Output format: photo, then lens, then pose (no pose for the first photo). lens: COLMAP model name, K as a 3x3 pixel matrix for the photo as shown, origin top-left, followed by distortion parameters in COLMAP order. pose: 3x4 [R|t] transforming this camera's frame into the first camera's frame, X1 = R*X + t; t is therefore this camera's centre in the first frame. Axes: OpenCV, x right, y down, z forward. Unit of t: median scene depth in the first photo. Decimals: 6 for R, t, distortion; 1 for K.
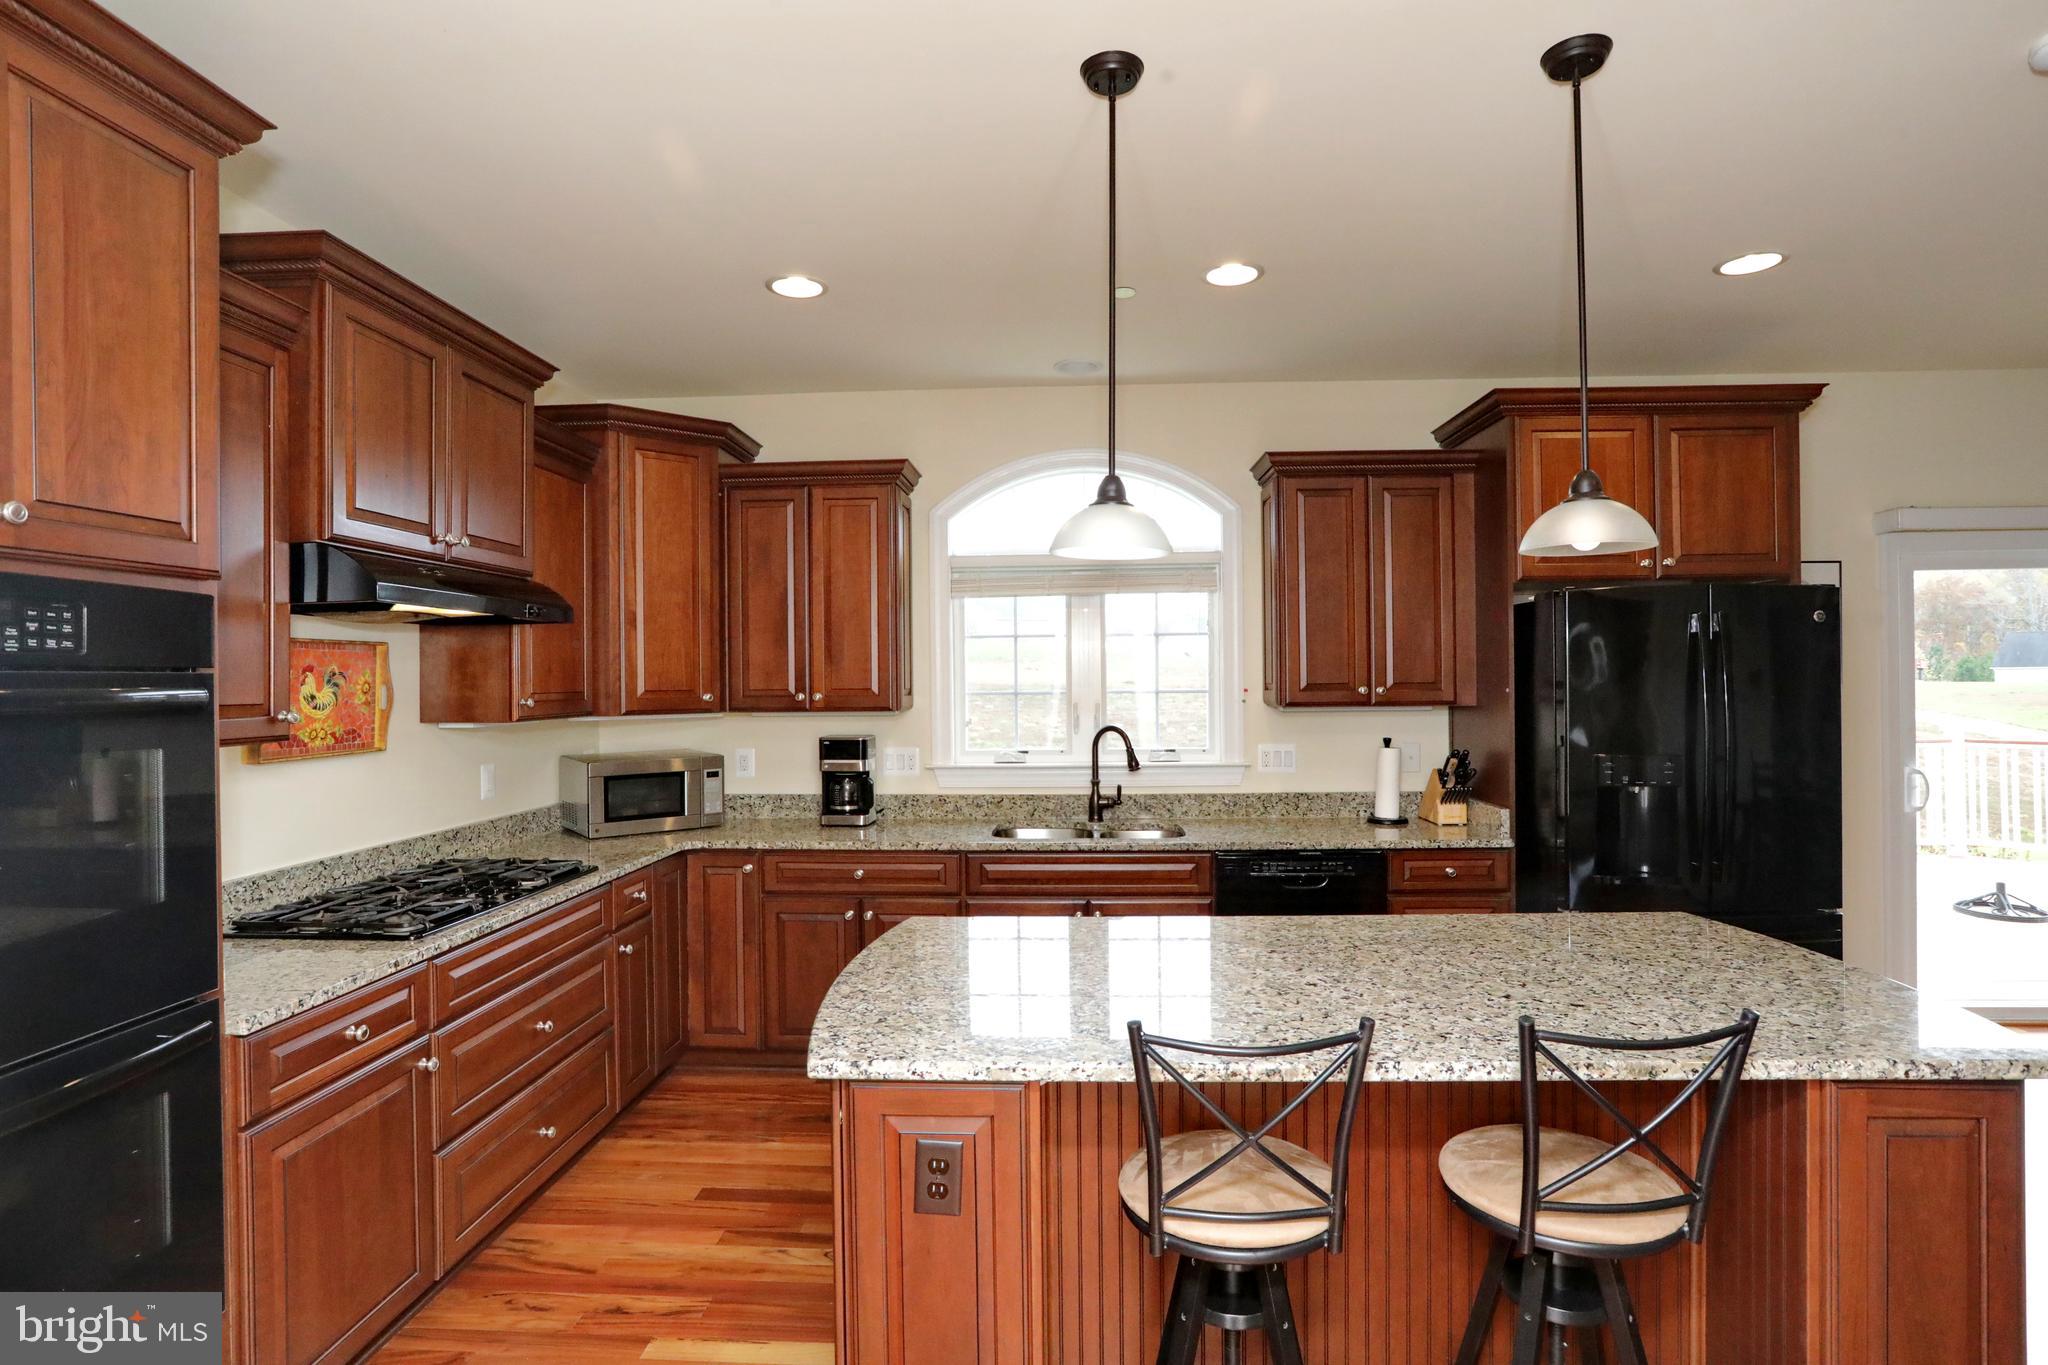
lens RADIAL K [[1019.3, 0, 1023.1], [0, 1019.3, 685.6], [0, 0, 1]] dist [-0.034924, 0.003953]
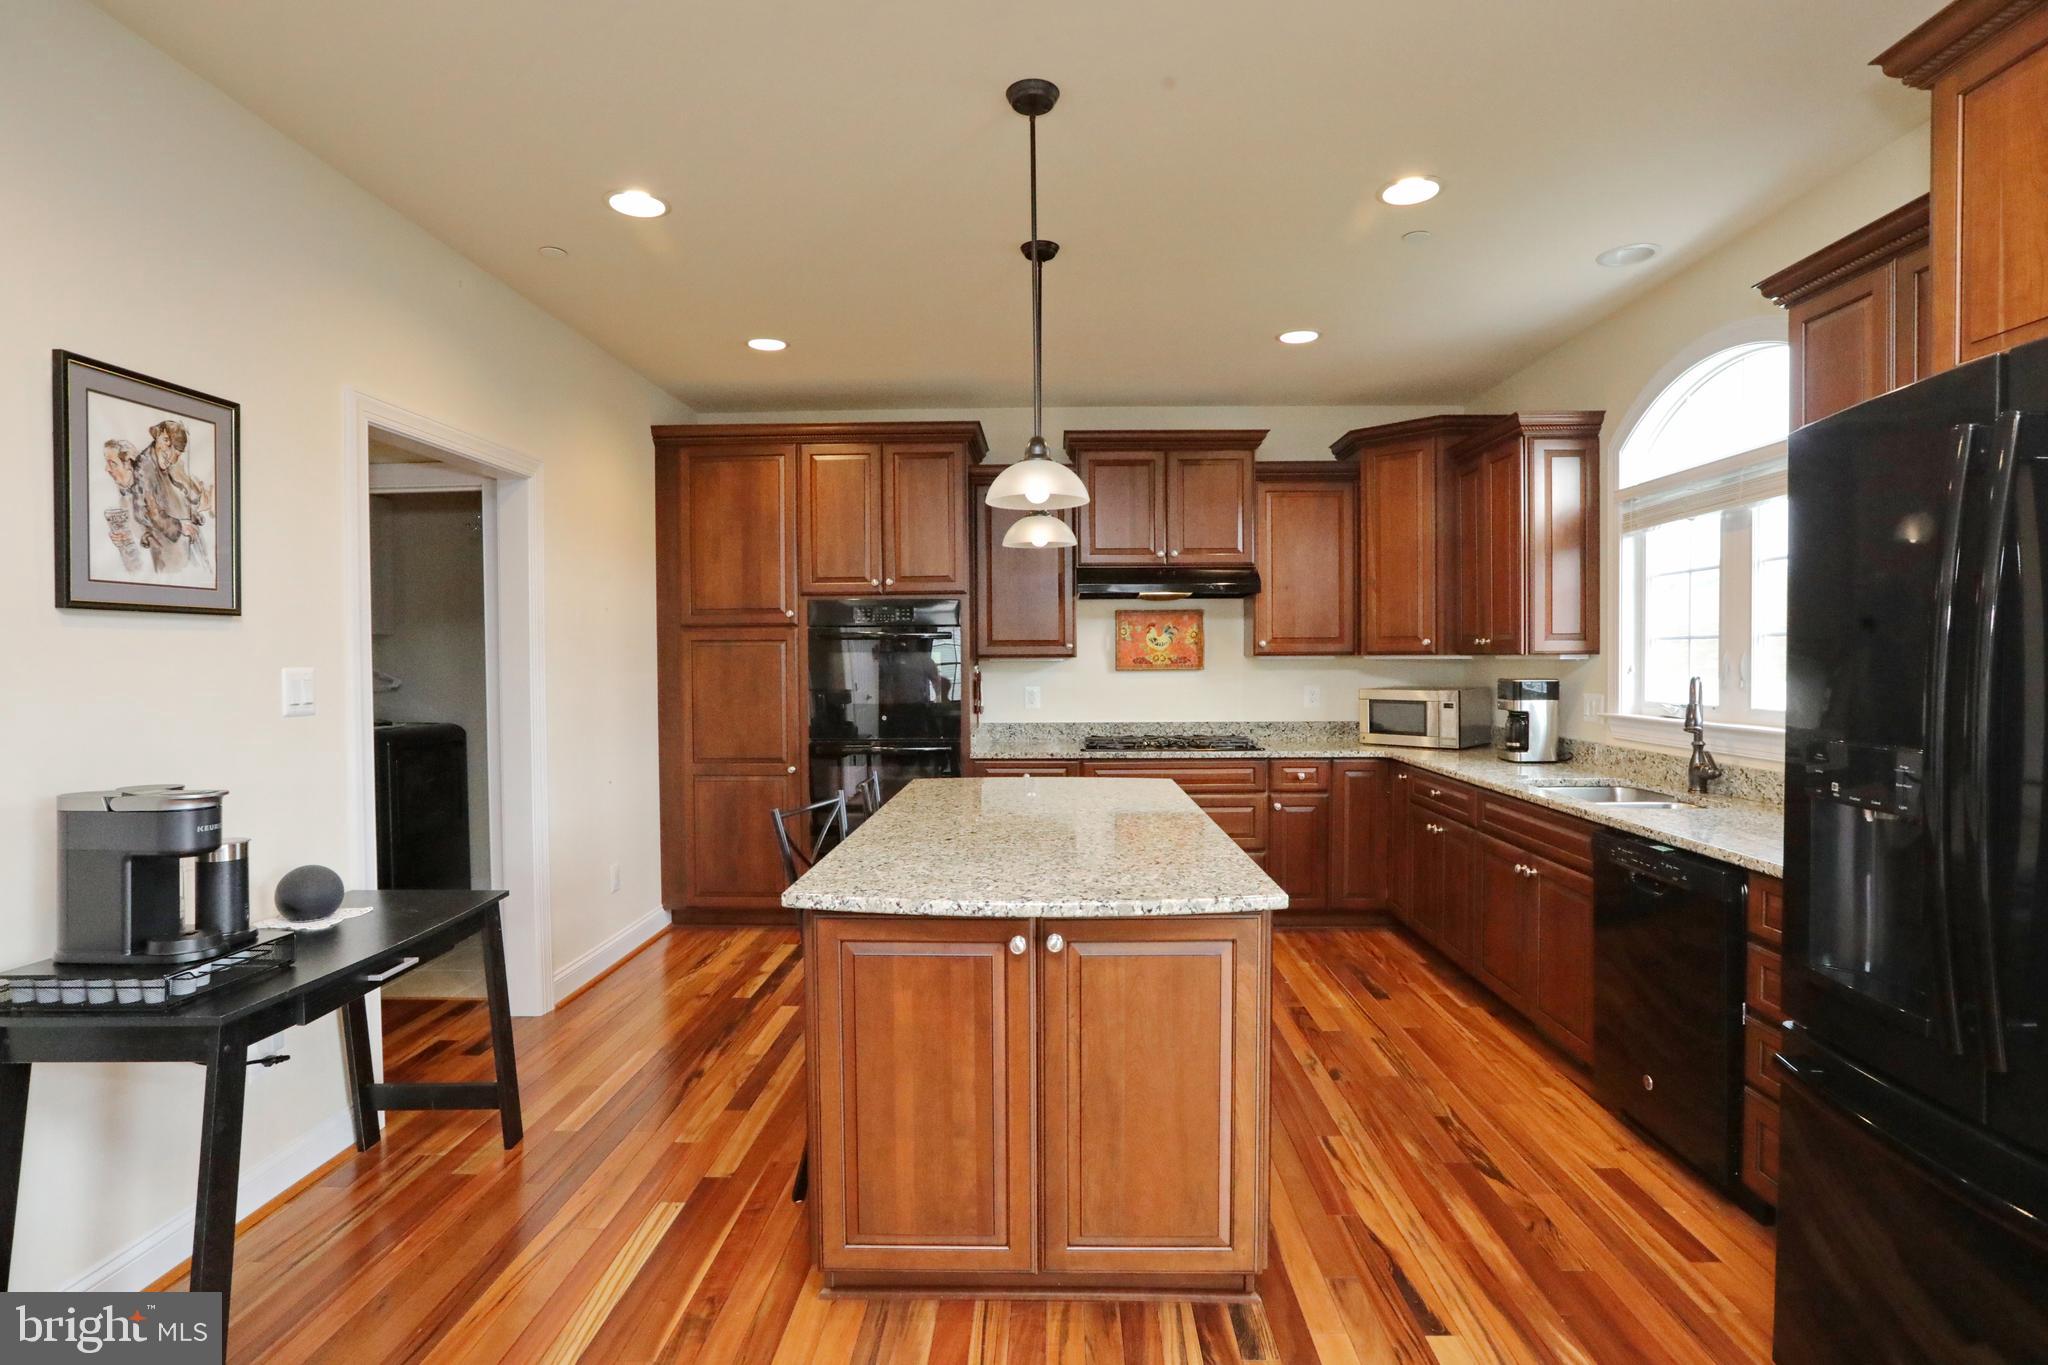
lens RADIAL K [[1019.3, 0, 1022.1], [0, 1019.3, 674.6], [0, 0, 1]] dist [-0.034924, 0.003953]
pose [[0.026234, 0.024649, -0.999352, 1.003418], [-0.002915, 0.999694, 0.024581, 0.024888], [0.999652, 0.002268, 0.026298, 0.521948]]
